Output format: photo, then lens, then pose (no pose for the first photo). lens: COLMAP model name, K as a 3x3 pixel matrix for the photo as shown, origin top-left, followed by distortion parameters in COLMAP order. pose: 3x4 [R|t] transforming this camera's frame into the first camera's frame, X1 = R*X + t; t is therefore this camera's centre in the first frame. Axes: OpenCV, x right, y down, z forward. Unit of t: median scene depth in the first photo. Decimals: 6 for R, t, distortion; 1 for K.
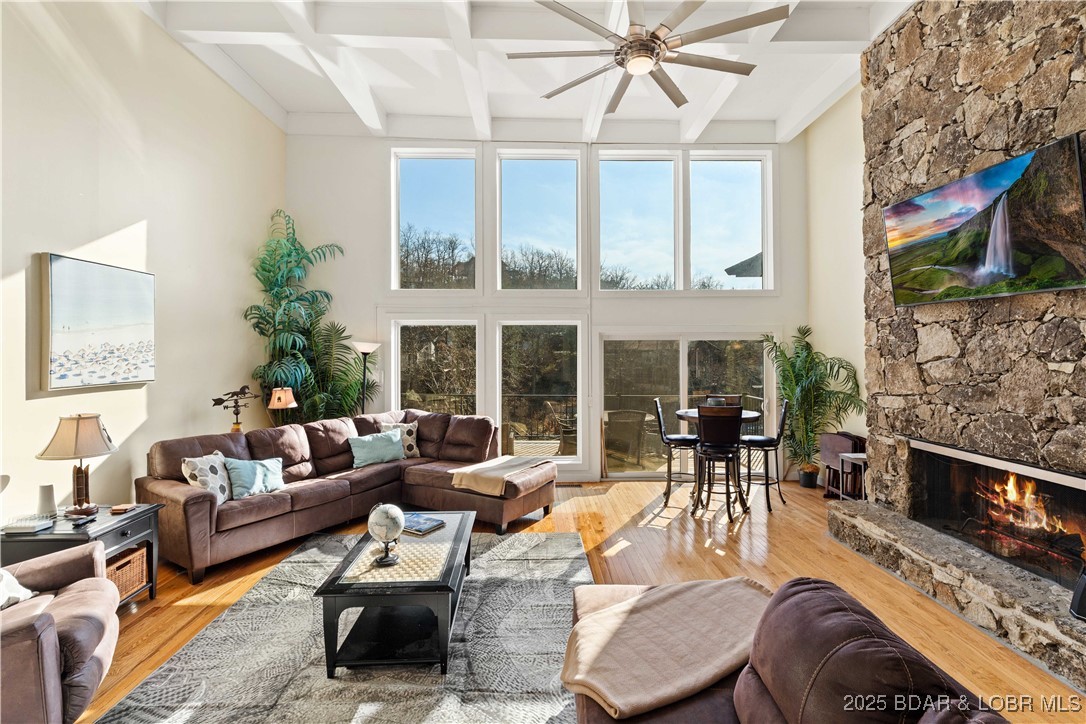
lens RADIAL K [[490.8, 0, 546.0], [0, 490.8, 357.3], [0, 0, 1]] dist [-0.006112, 0.000174]
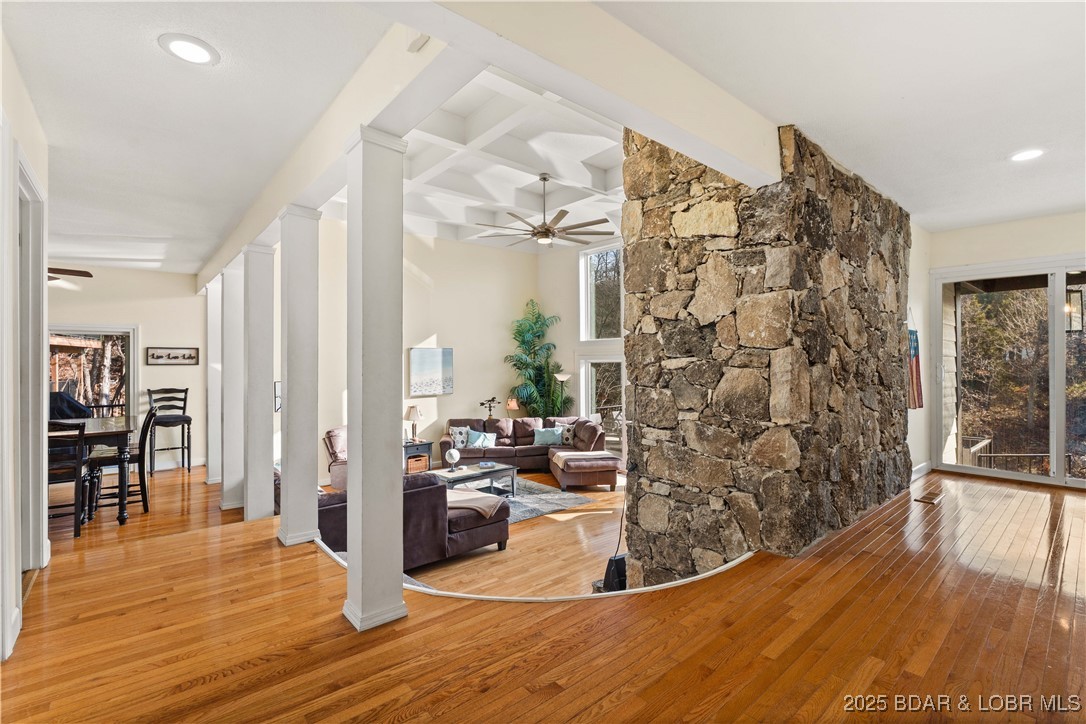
lens RADIAL K [[490.8, 0, 546.0], [0, 490.8, 357.3], [0, 0, 1]] dist [-0.006112, 0.000174]
pose [[0.633370, -0.013080, -0.773739, 1.292187], [-0.001730, 0.999831, -0.018318, -0.083362], [0.773847, 0.012941, 0.633240, -0.153499]]
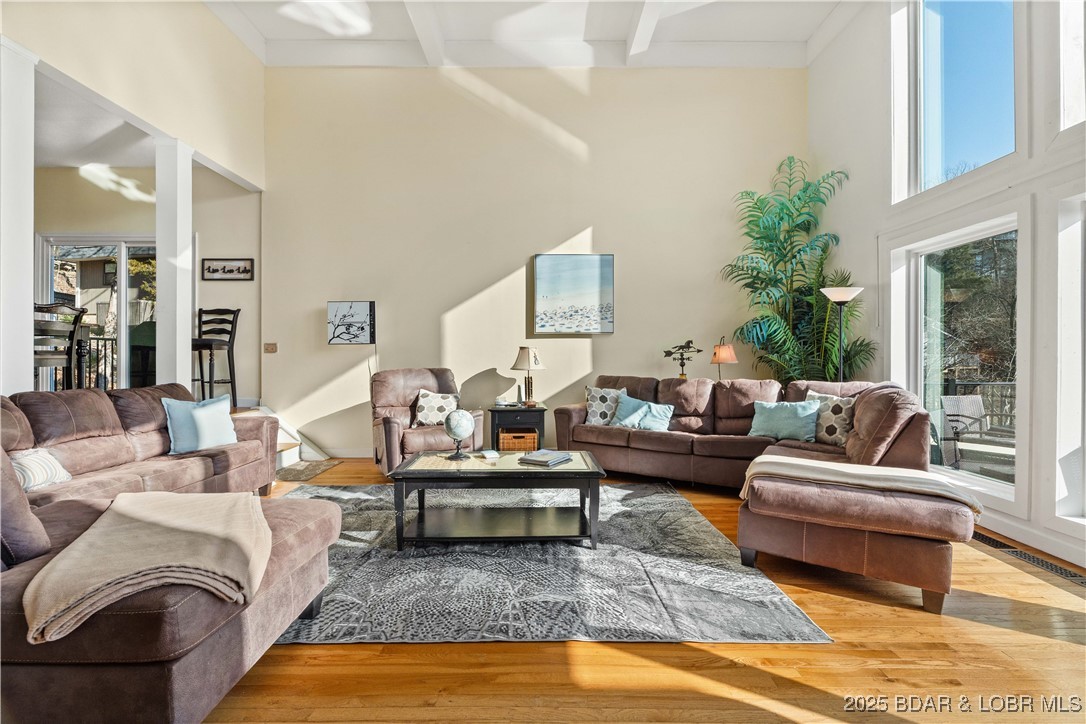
lens RADIAL K [[490.8, 0, 546.0], [0, 490.8, 357.3], [0, 0, 1]] dist [-0.006112, 0.000174]
pose [[-0.007935, -0.004773, -0.999957, 0.543649], [-0.012738, 0.999908, -0.004672, 0.121189], [0.999887, 0.012700, -0.007995, 0.806371]]
